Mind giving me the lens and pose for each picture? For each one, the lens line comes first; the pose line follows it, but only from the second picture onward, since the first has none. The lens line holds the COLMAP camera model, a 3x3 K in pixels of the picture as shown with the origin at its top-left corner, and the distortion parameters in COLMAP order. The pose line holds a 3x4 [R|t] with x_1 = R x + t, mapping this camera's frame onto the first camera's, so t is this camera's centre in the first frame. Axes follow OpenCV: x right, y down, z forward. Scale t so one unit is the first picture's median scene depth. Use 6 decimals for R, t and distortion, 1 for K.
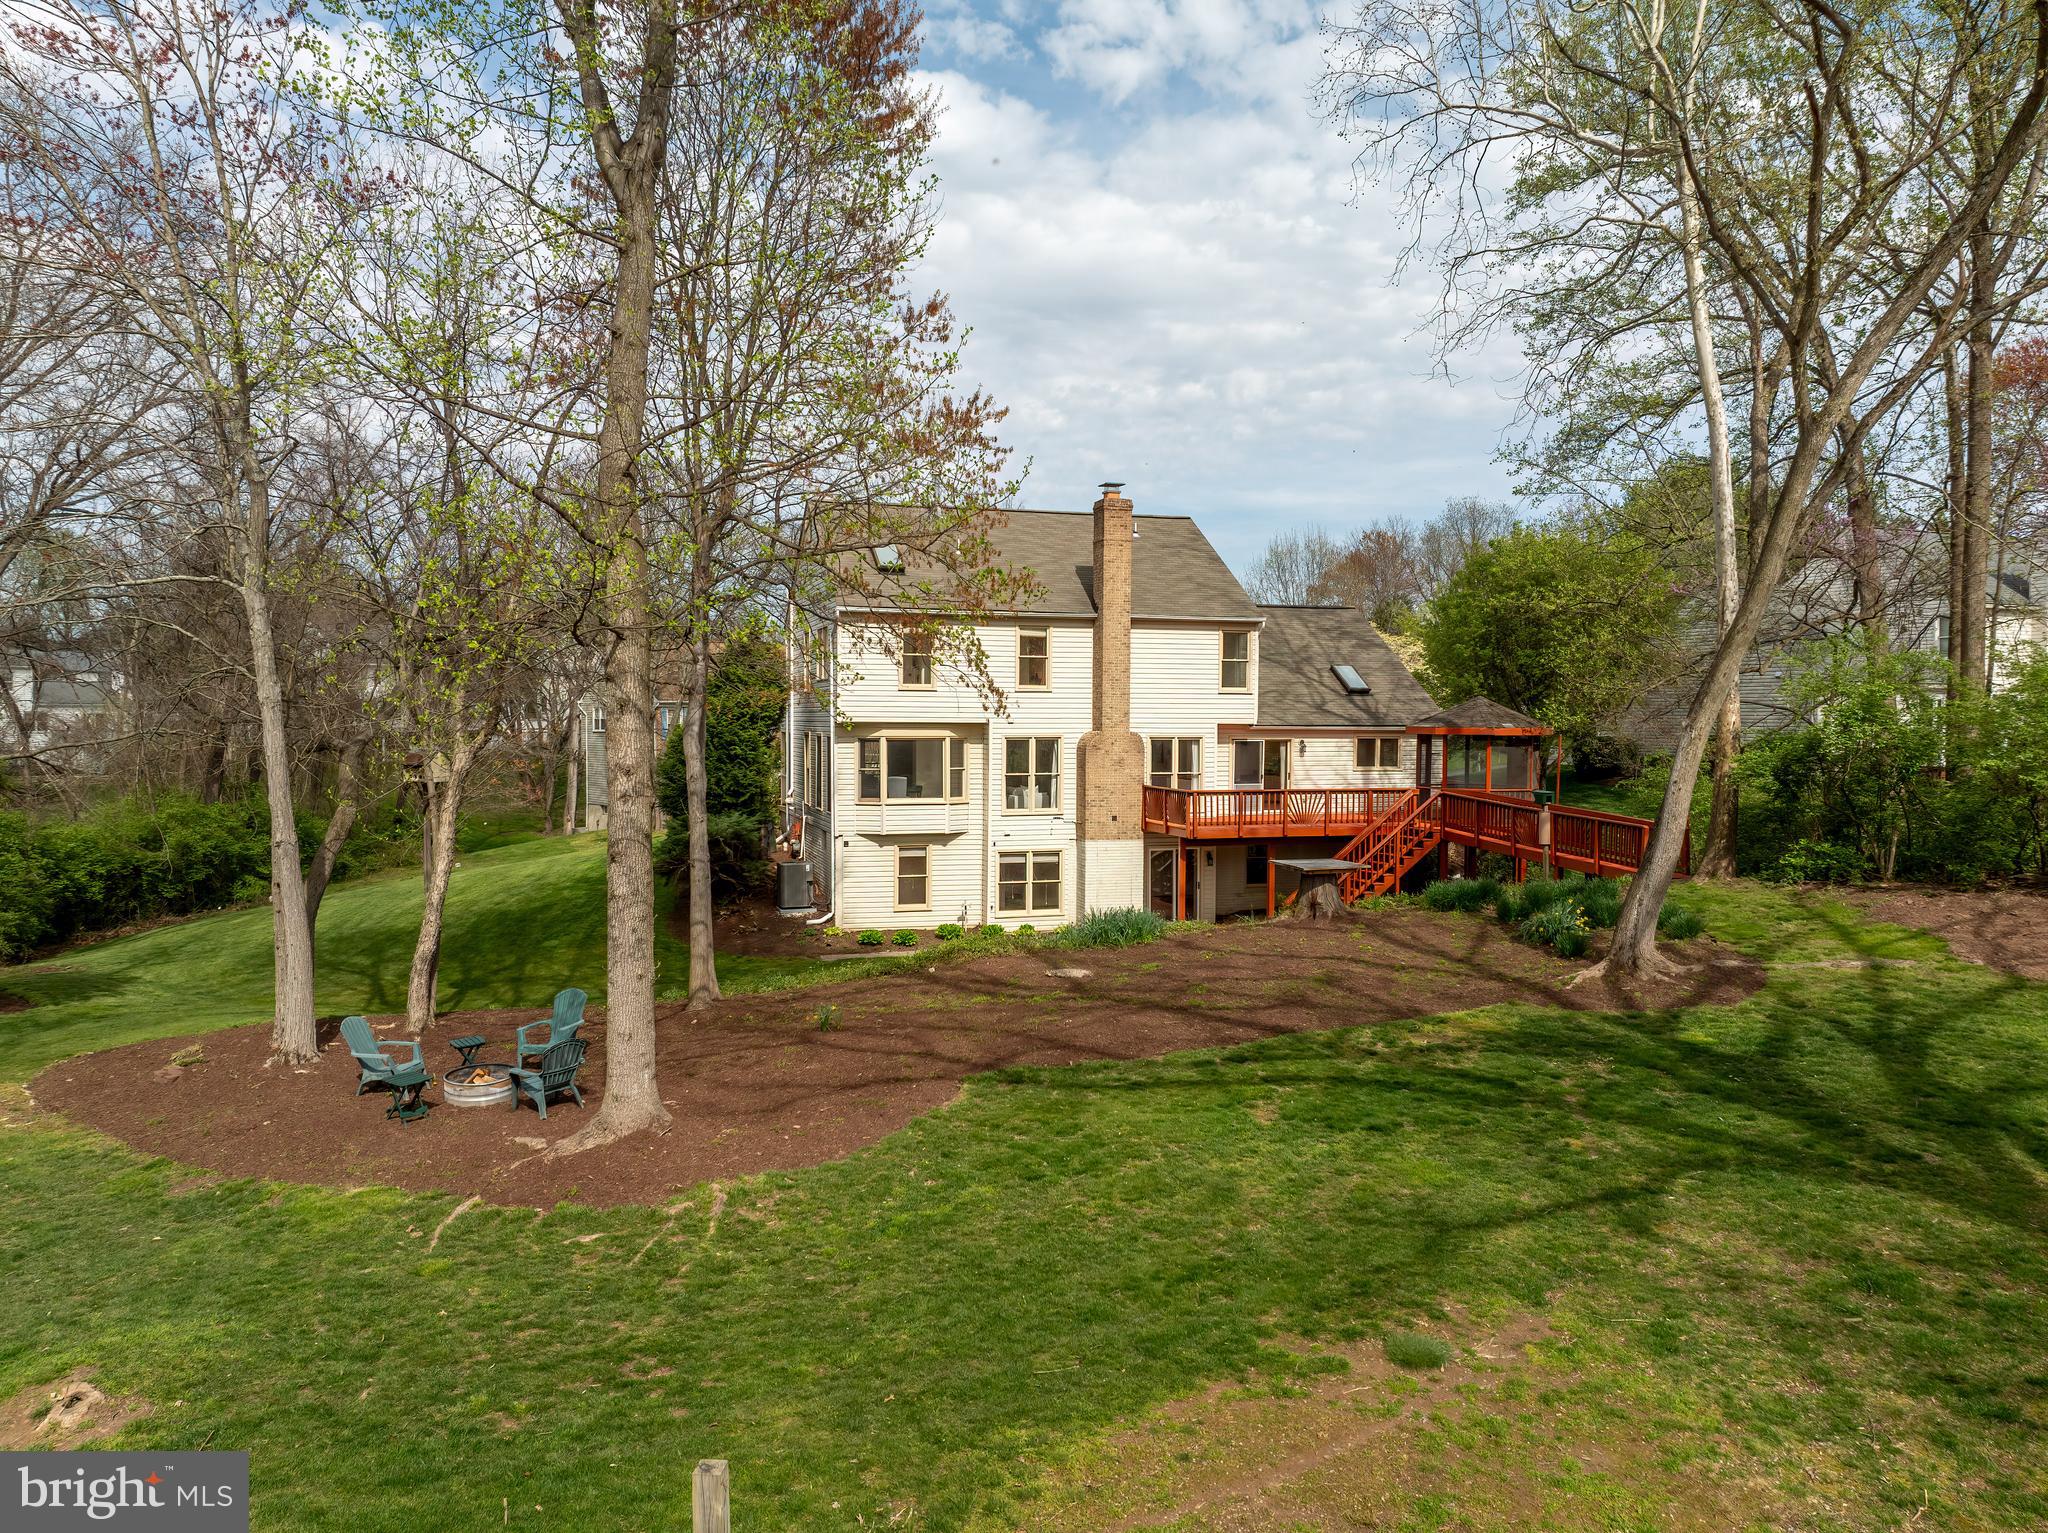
lens RADIAL K [[1451.6, 0, 1024.0], [0, 1451.6, 766.5], [0, 0, 1]] dist [-0.036844, -0.006384]
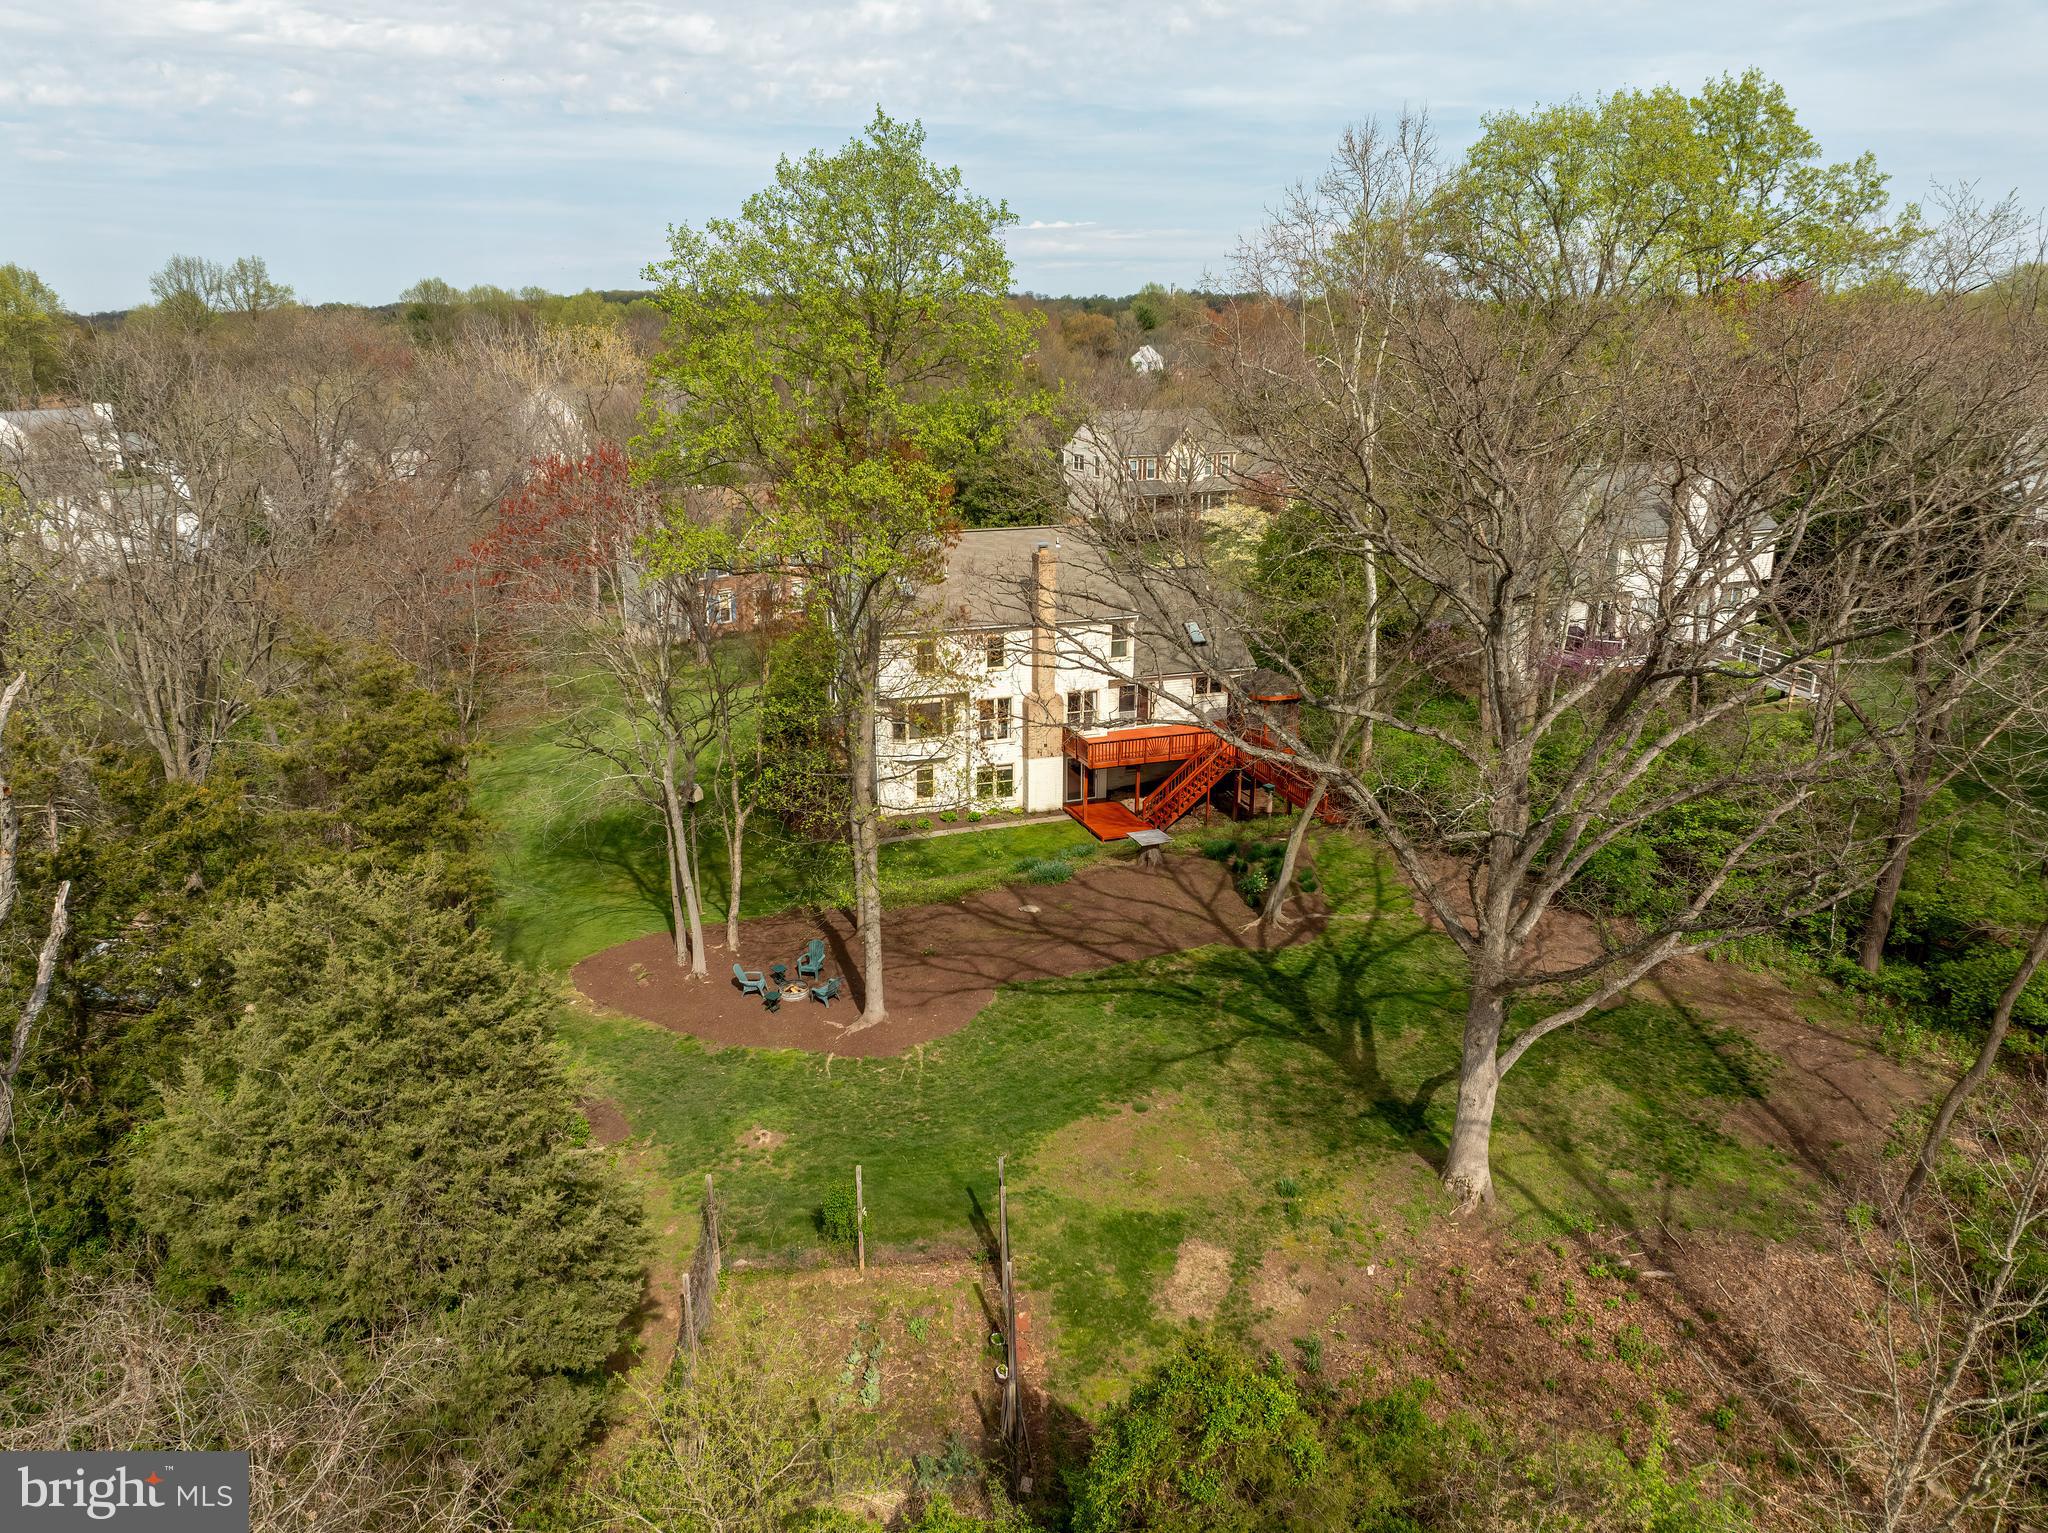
lens RADIAL K [[1451.6, 0, 1024.0], [0, 1451.6, 766.5], [0, 0, 1]] dist [-0.036844, -0.006384]
pose [[0.998286, -0.022579, 0.053997, -0.053129], [0.008235, 0.967597, 0.252364, -0.361746], [-0.057946, -0.251487, 0.966125, -0.615814]]
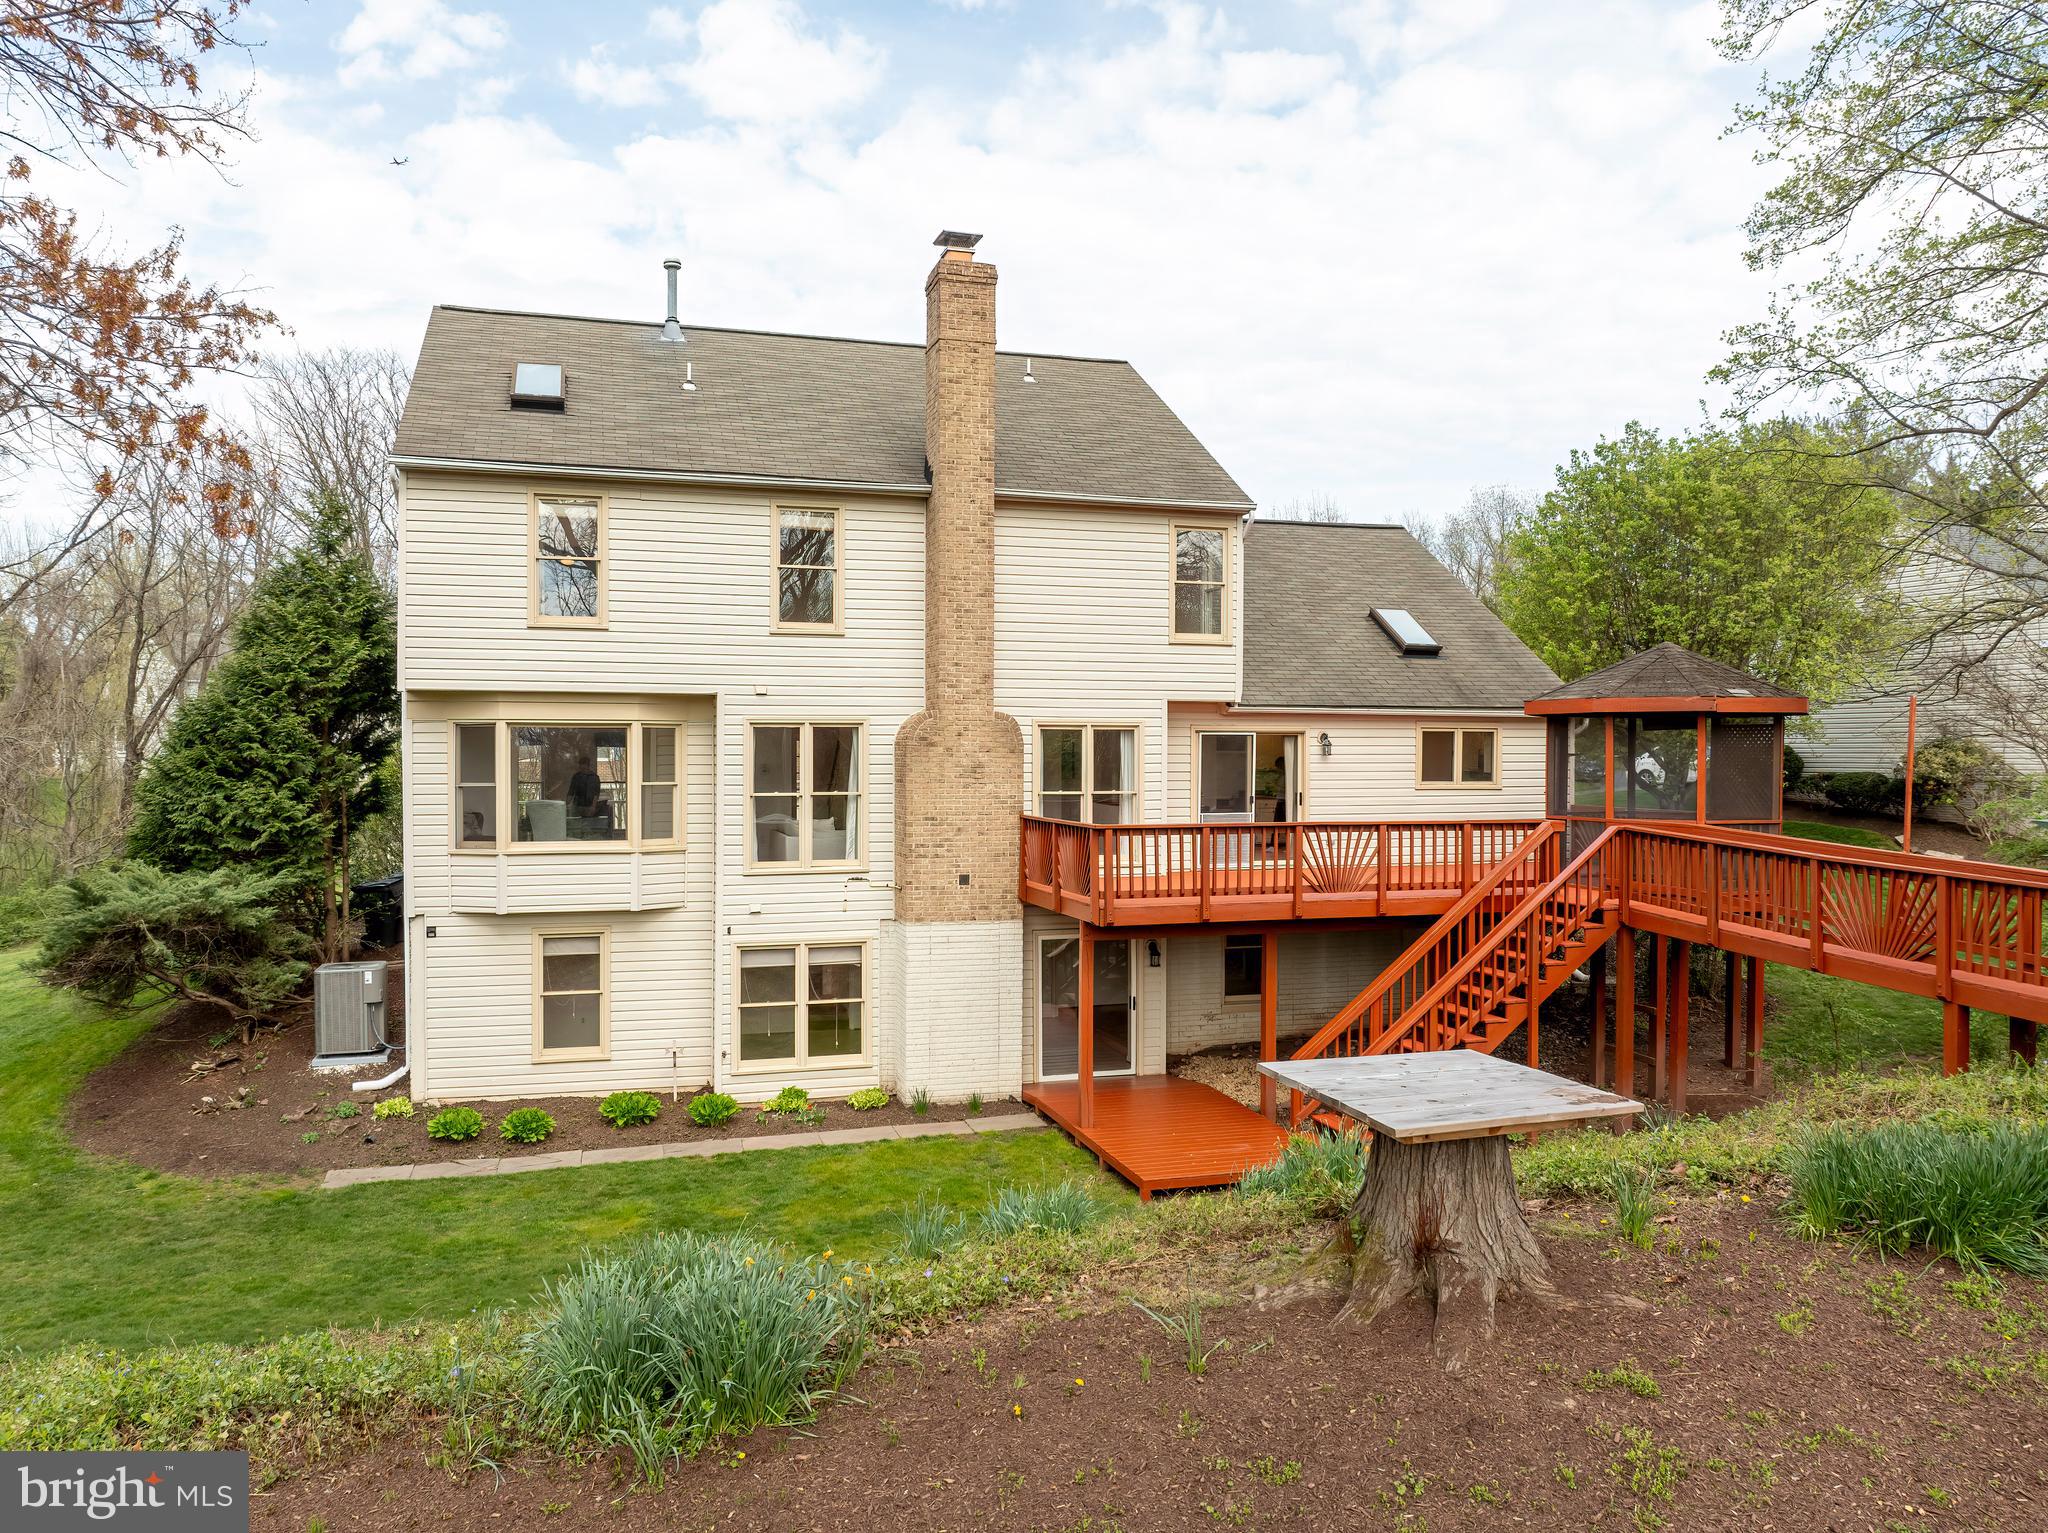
lens RADIAL K [[1451.6, 0, 1024.0], [0, 1451.6, 766.5], [0, 0, 1]] dist [-0.036844, -0.006384]
pose [[0.999995, -0.003141, 0.000506, 0.083599], [0.003153, 0.999638, -0.026729, 0.009458], [-0.000422, 0.026731, 0.999643, 0.484885]]
